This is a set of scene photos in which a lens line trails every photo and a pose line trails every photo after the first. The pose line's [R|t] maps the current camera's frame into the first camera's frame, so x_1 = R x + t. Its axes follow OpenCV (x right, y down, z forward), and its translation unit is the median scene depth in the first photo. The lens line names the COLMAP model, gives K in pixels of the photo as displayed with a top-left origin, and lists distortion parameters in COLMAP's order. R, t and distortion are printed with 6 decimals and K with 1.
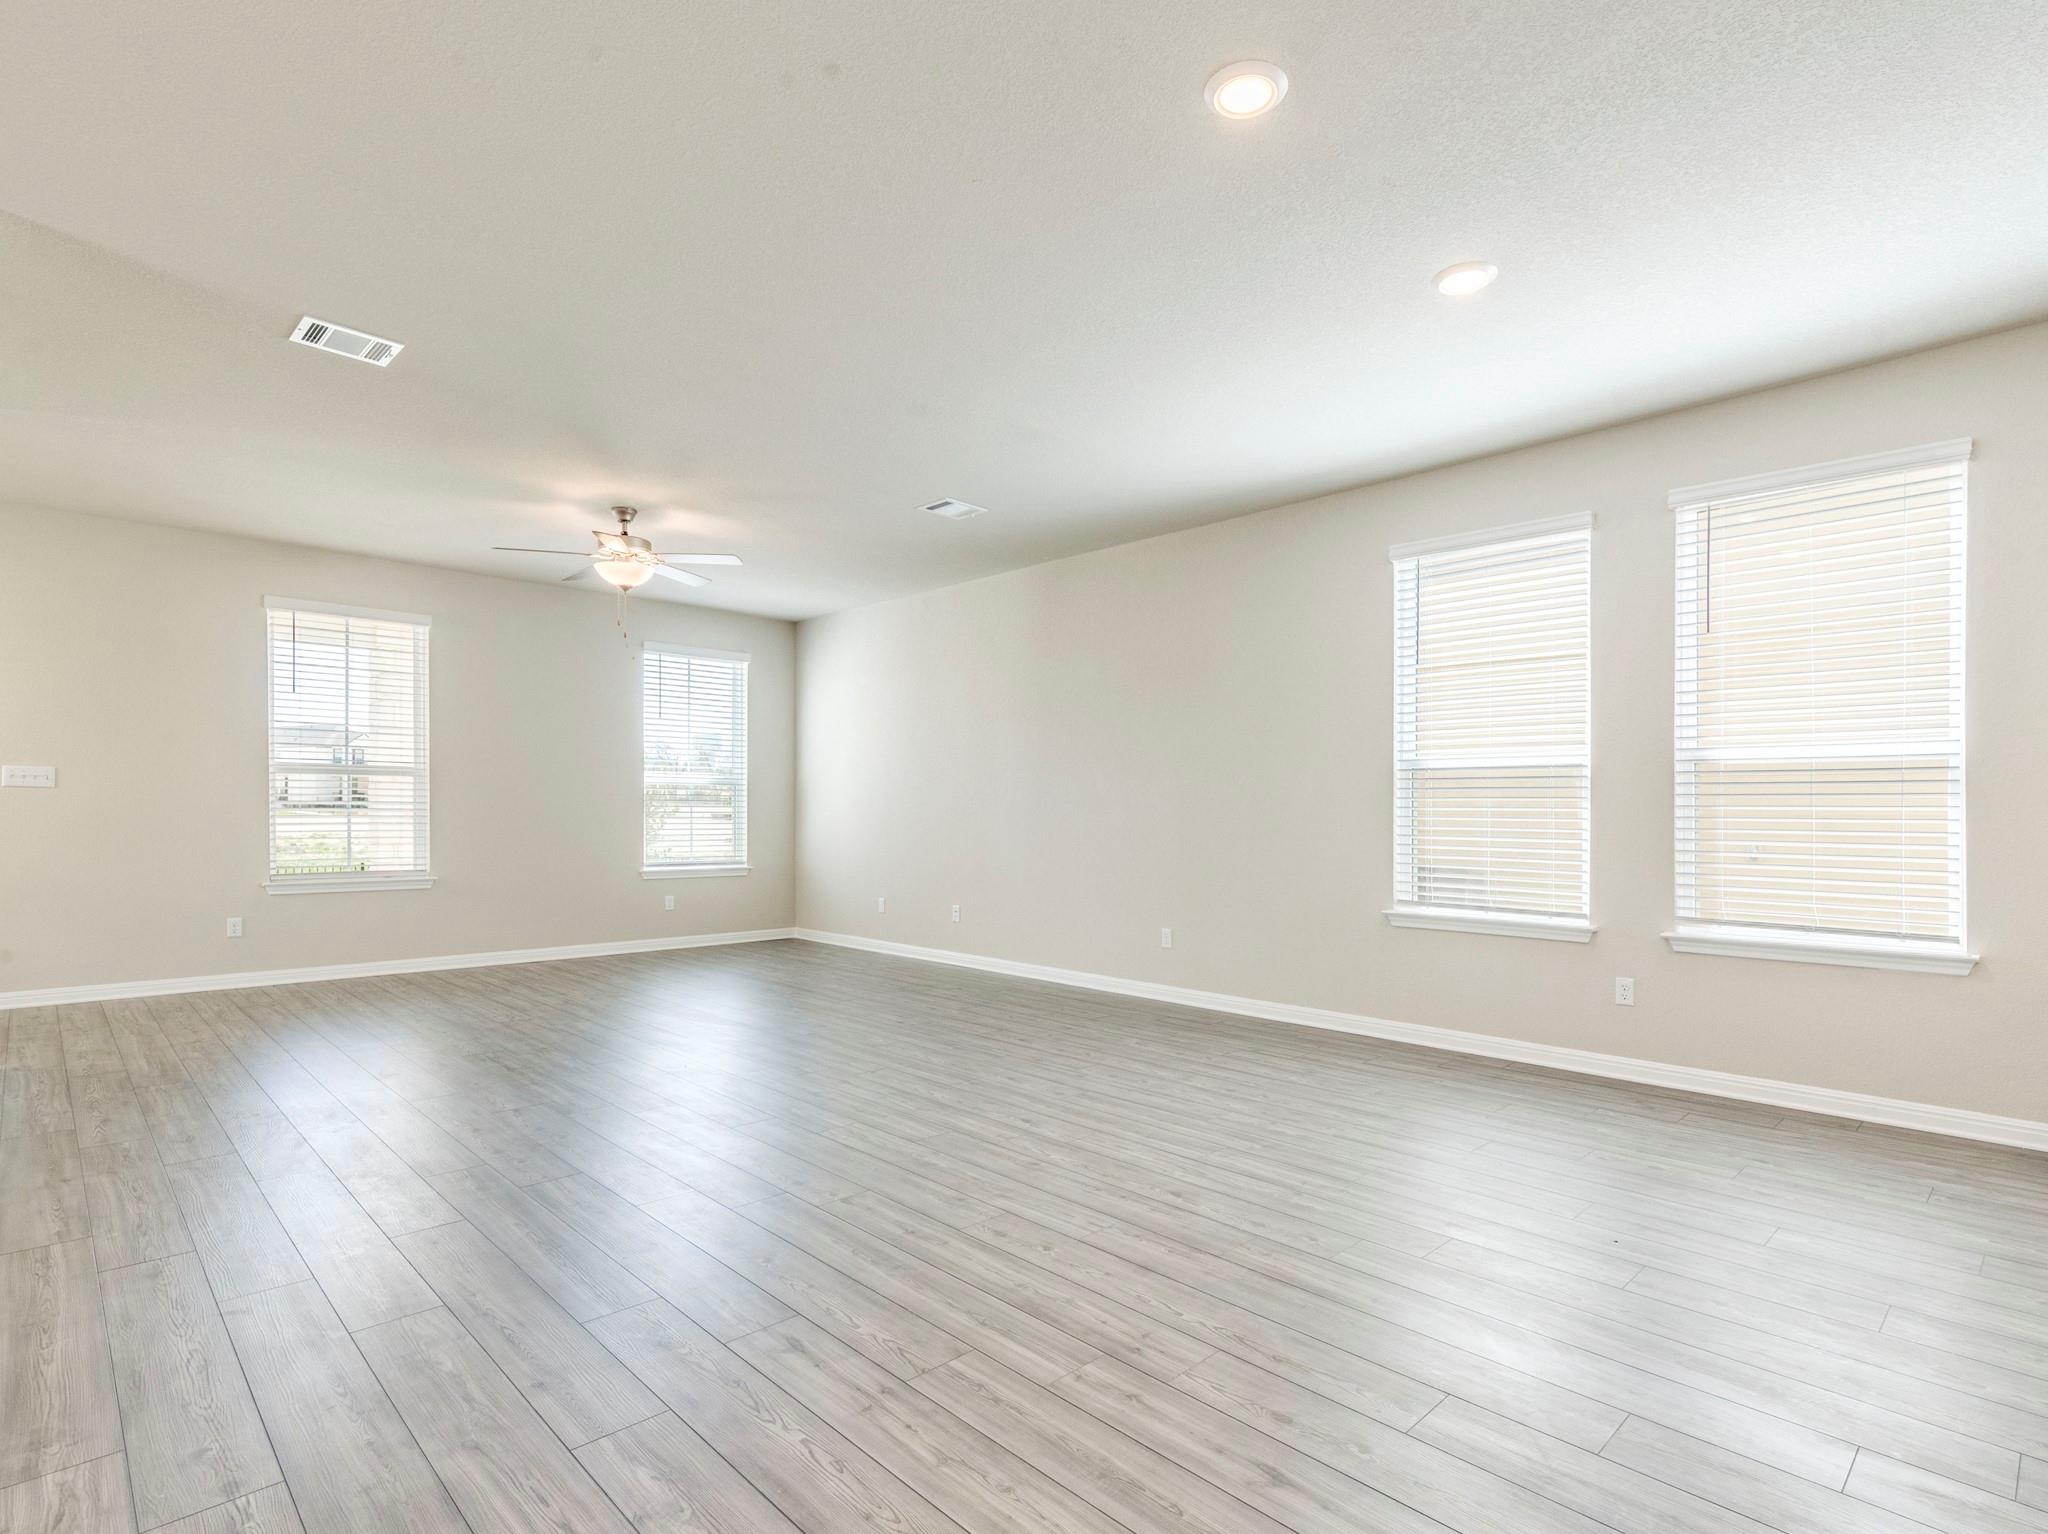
lens RADIAL K [[1019.1, 0, 1016.4], [0, 1019.1, 832.7], [0, 0, 1]] dist [0.005874, -0.000189]
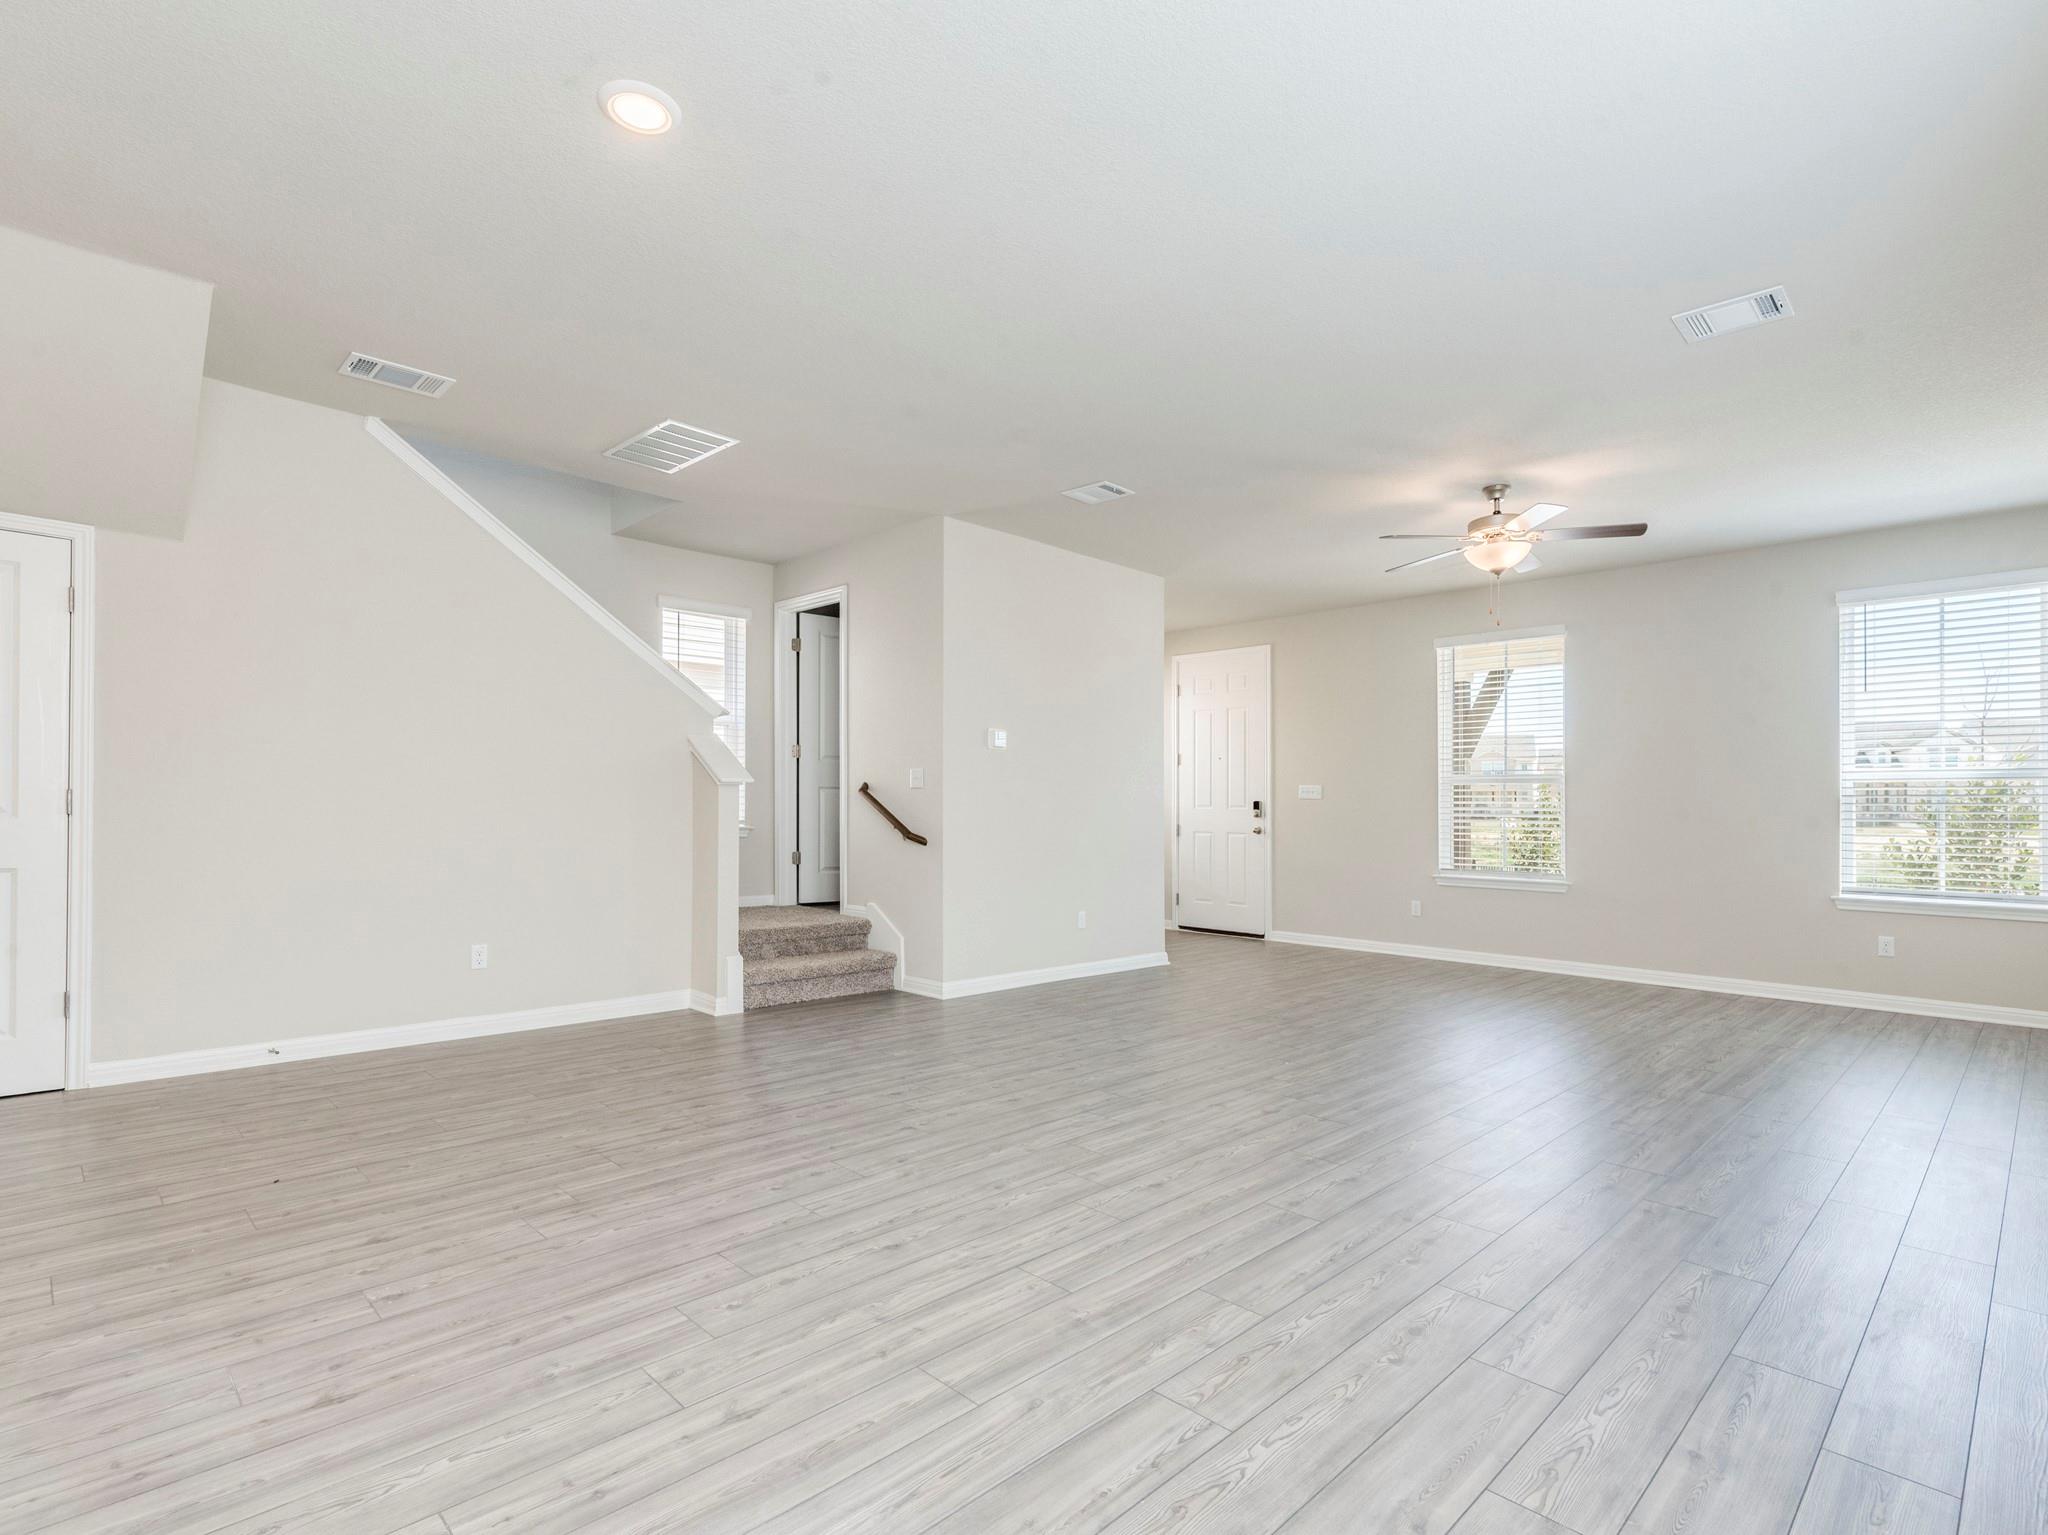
lens RADIAL K [[1019.1, 0, 1023.7], [0, 1019.1, 763.5], [0, 0, 1]] dist [0.005874, -0.000189]
pose [[0.010189, -0.057983, -0.998266, 0.606094], [-0.029156, 0.997876, -0.058258, 0.002812], [0.999523, 0.029699, 0.008477, 0.649587]]
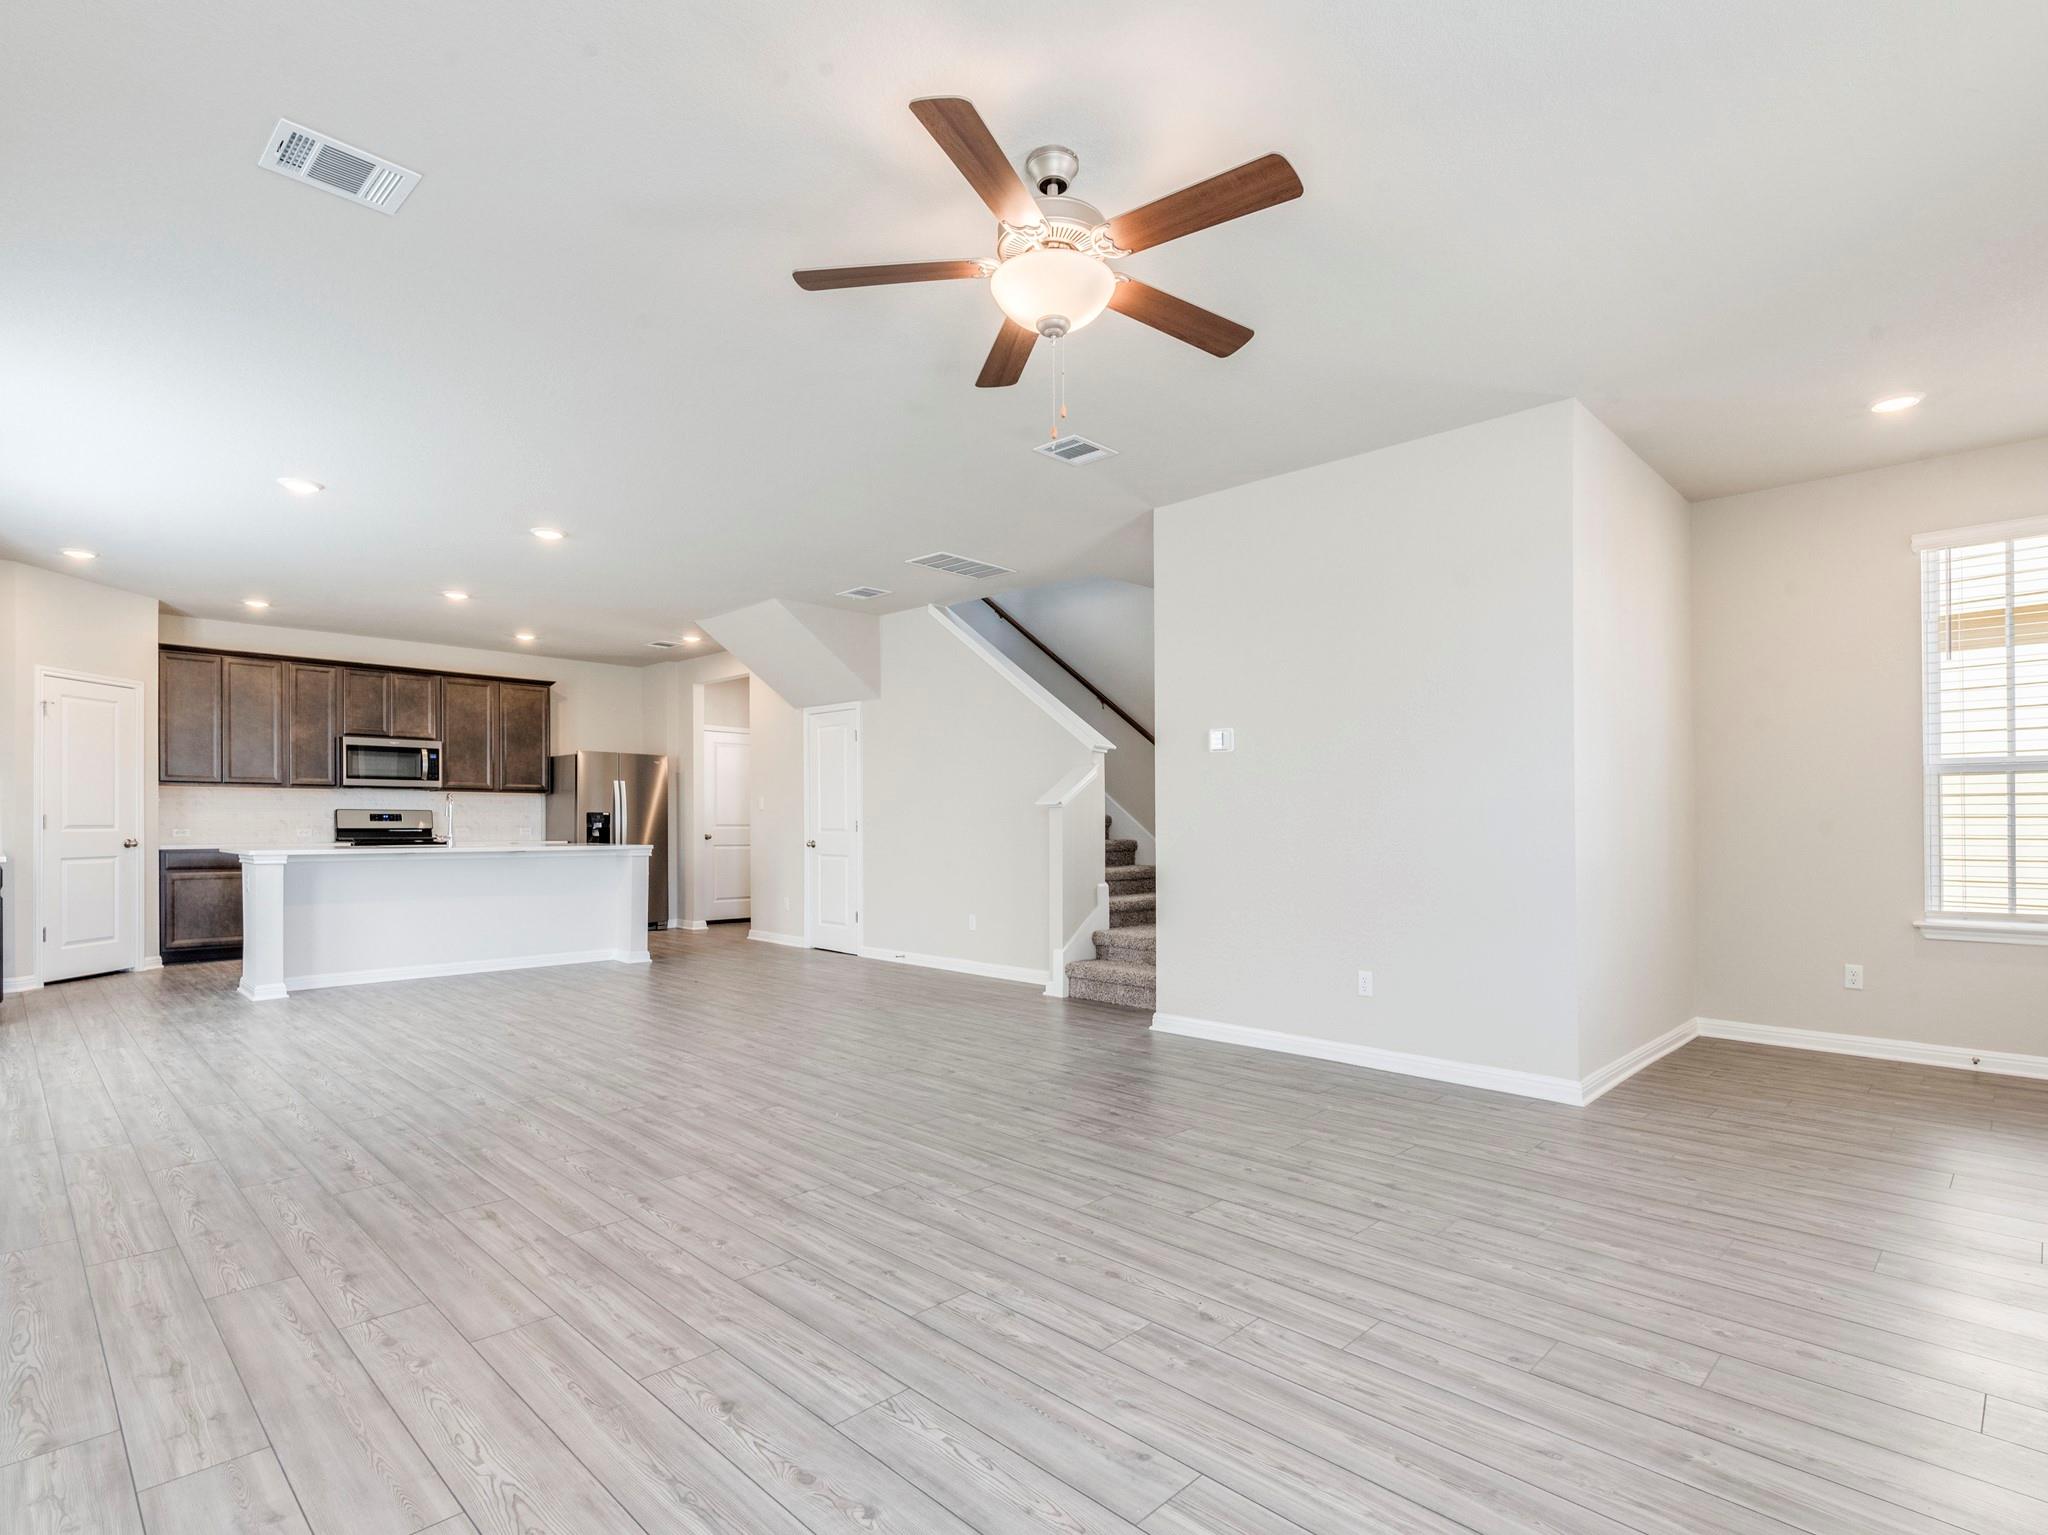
lens RADIAL K [[1019.1, 0, 1029.5], [0, 1019.1, 838.9], [0, 0, 1]] dist [0.005874, -0.000189]
pose [[-0.999609, -0.007030, -0.027072, -0.413965], [-0.007916, 0.999432, 0.032756, -0.032623], [0.026826, 0.032958, -0.999097, 1.666591]]
